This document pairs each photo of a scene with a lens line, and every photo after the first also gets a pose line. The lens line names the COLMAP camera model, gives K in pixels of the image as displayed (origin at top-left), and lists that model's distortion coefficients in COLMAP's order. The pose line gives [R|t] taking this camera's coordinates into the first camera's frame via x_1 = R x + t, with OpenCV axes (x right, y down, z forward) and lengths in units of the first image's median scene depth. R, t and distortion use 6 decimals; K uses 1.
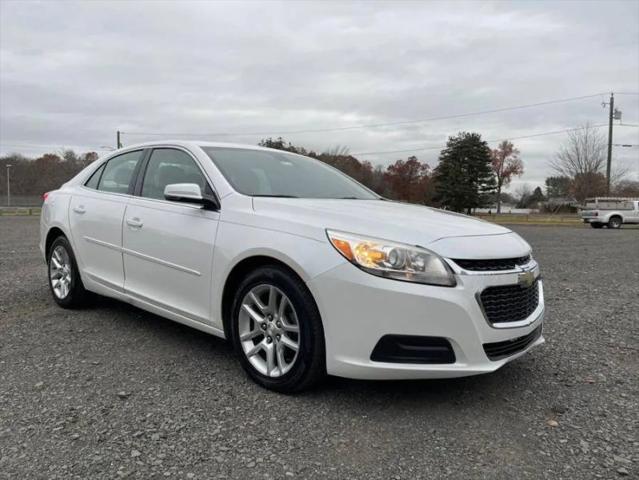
lens RADIAL K [[483.1, 0, 317.1], [0, 483.1, 237.9], [0, 0, 1]] dist [0.057096, -0.063222]
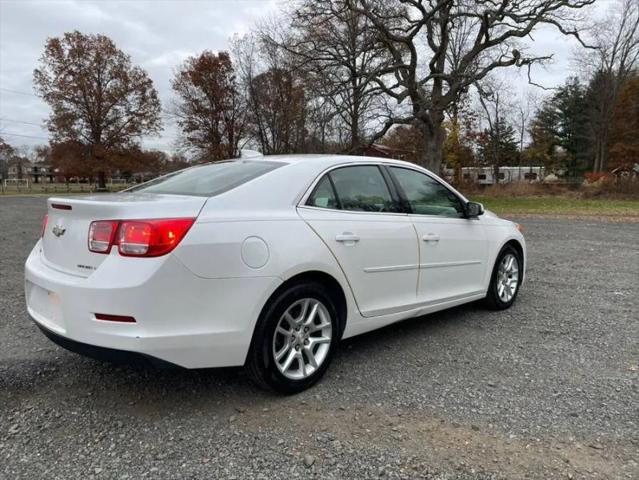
lens RADIAL K [[483.1, 0, 317.1], [0, 483.1, 237.9], [0, 0, 1]] dist [0.057096, -0.063222]
pose [[0.048252, -0.128562, 0.990527, -1.428833], [0.064083, 0.990037, 0.125377, -0.179568], [-0.996777, 0.057426, 0.056010, 1.159187]]
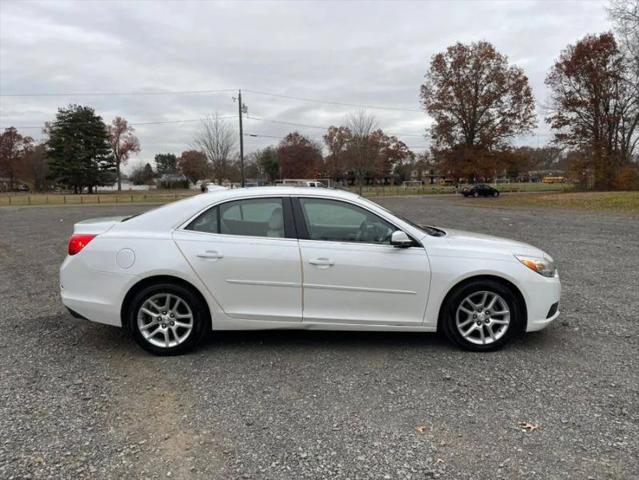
lens RADIAL K [[483.7, 0, 316.2], [0, 483.7, 240.4], [0, 0, 1]] dist [0.086406, -0.119015]
pose [[0.724585, -0.102898, 0.681461, -1.175383], [0.066171, 0.994610, 0.079823, -0.178710], [-0.686002, -0.012746, 0.727488, 0.117499]]
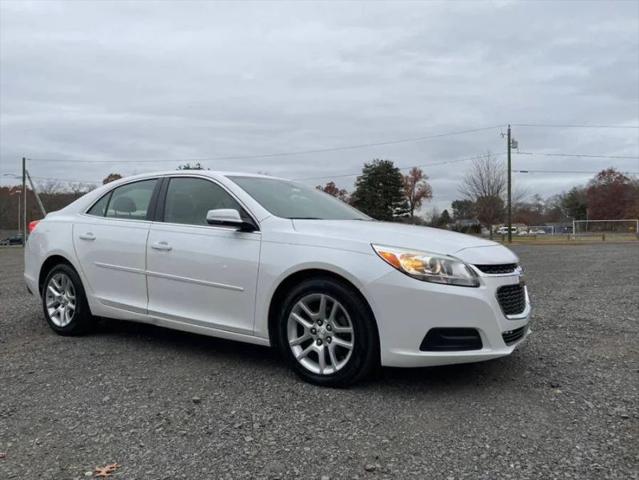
lens RADIAL K [[483.1, 0, 317.1], [0, 483.1, 237.9], [0, 0, 1]] dist [0.057096, -0.063222]
pose [[0.985962, -0.026600, 0.164840, -0.207157], [0.035284, 0.998127, -0.049981, 0.014602], [-0.163202, 0.055096, 0.985053, -0.103548]]
